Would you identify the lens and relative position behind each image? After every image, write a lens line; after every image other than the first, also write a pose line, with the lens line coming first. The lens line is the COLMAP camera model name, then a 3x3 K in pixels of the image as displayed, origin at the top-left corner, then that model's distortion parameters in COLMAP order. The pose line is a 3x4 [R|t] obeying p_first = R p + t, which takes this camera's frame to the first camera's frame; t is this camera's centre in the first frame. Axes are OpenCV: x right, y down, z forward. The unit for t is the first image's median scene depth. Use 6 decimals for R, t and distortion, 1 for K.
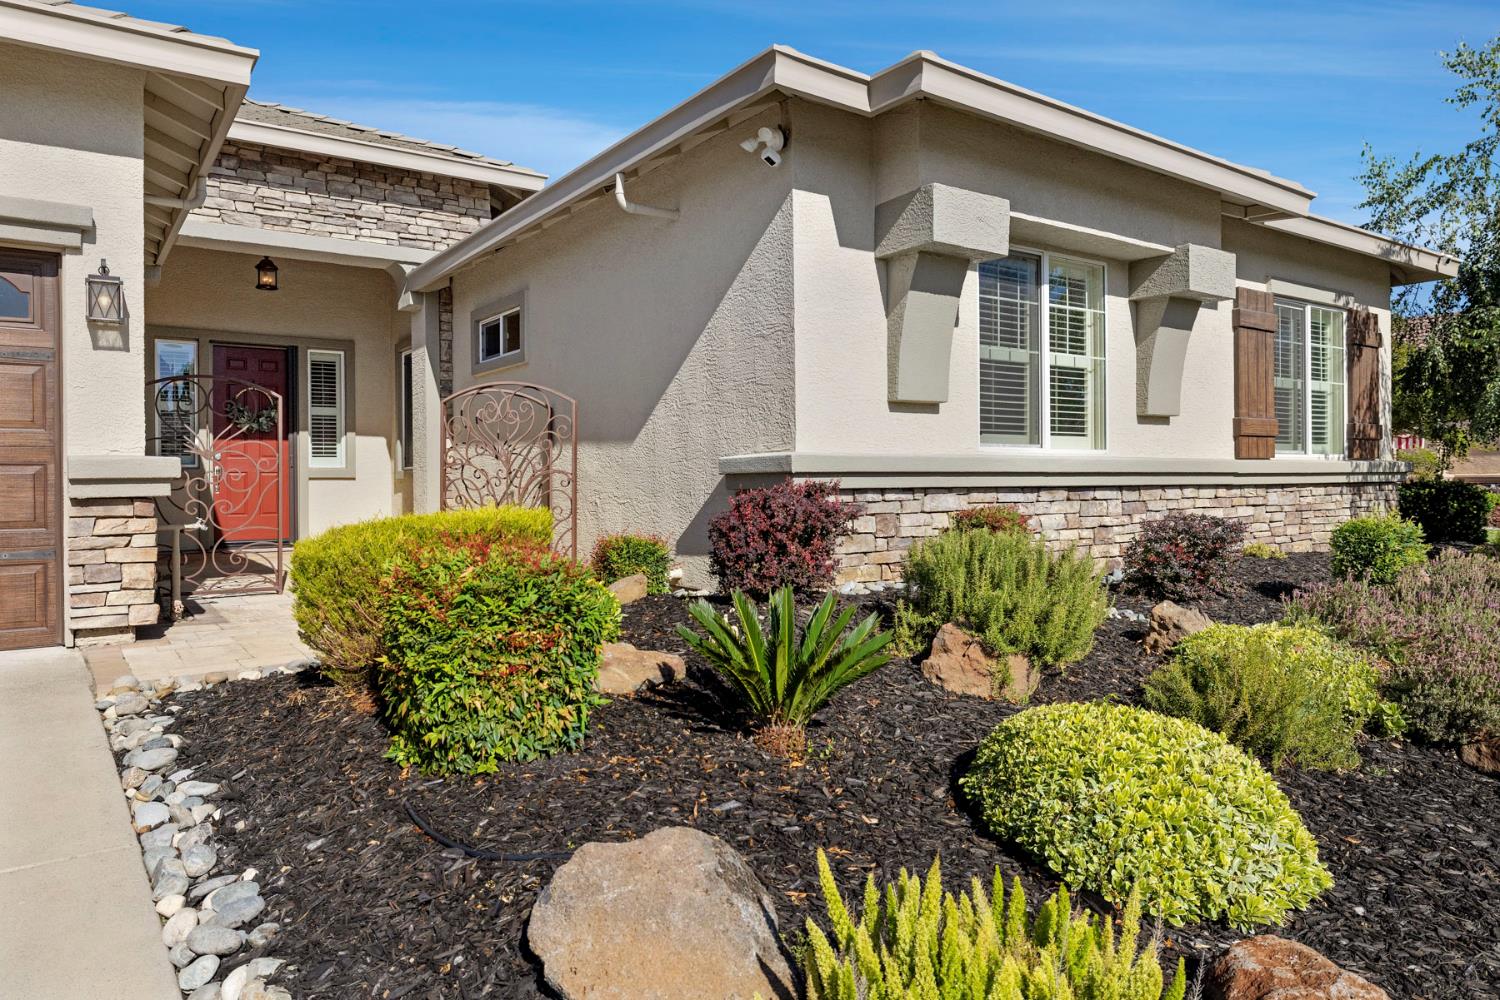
lens RADIAL K [[993.4, 0, 756.7], [0, 993.4, 490.6], [0, 0, 1]] dist [-0.006936, -0.001364]
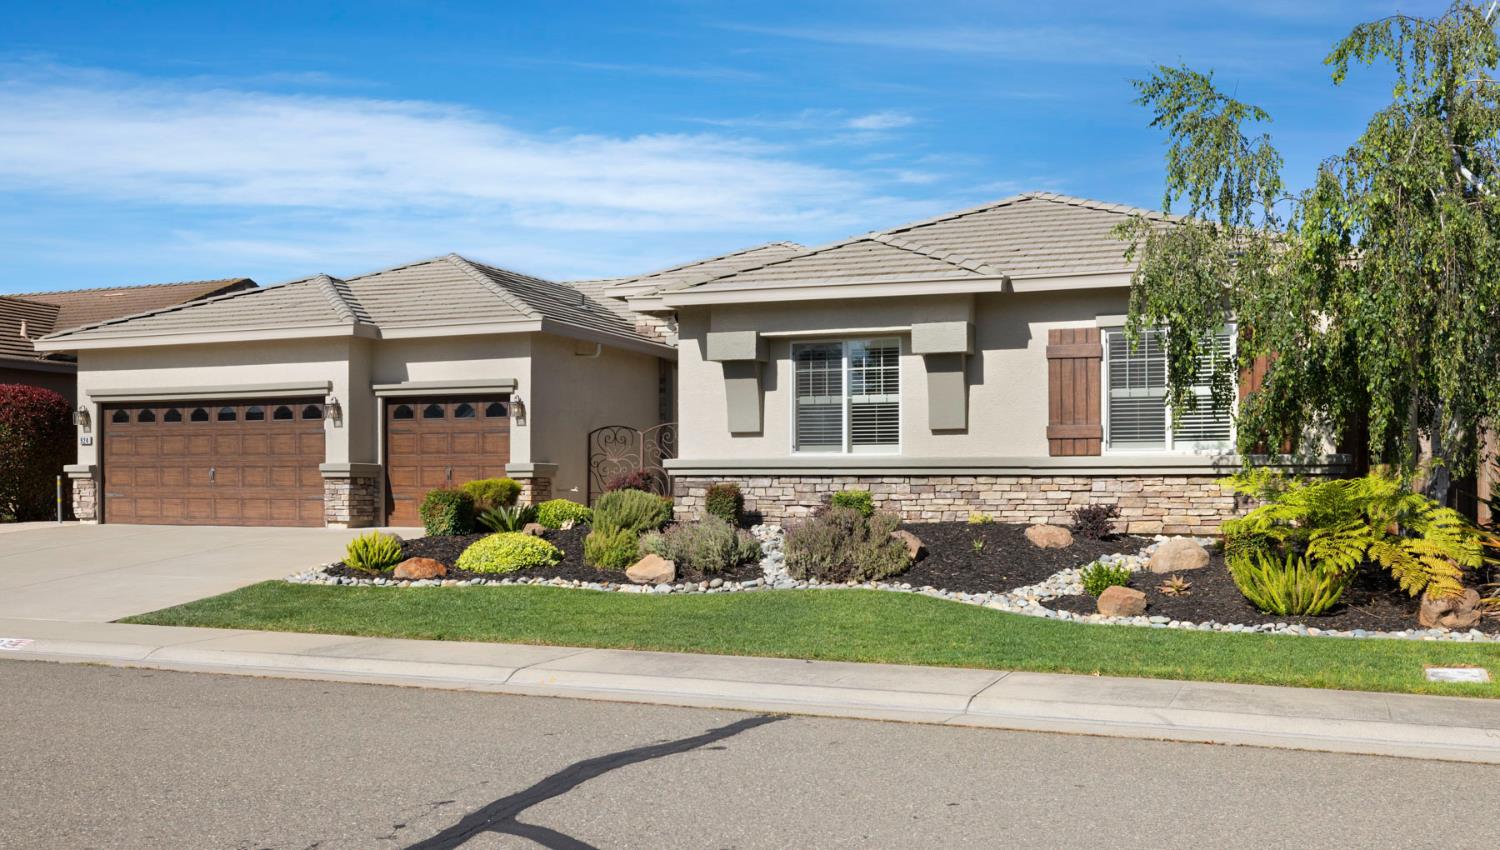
lens RADIAL K [[1417.5, 0, 742.3], [0, 1417.5, 416.0], [0, 0, 1]] dist [0.013486, 0.000000]
pose [[0.530087, -0.034593, -0.847237, 1.824526], [-0.012365, 0.998746, -0.048516, 0.012128], [0.847853, 0.036194, 0.528994, -0.364350]]
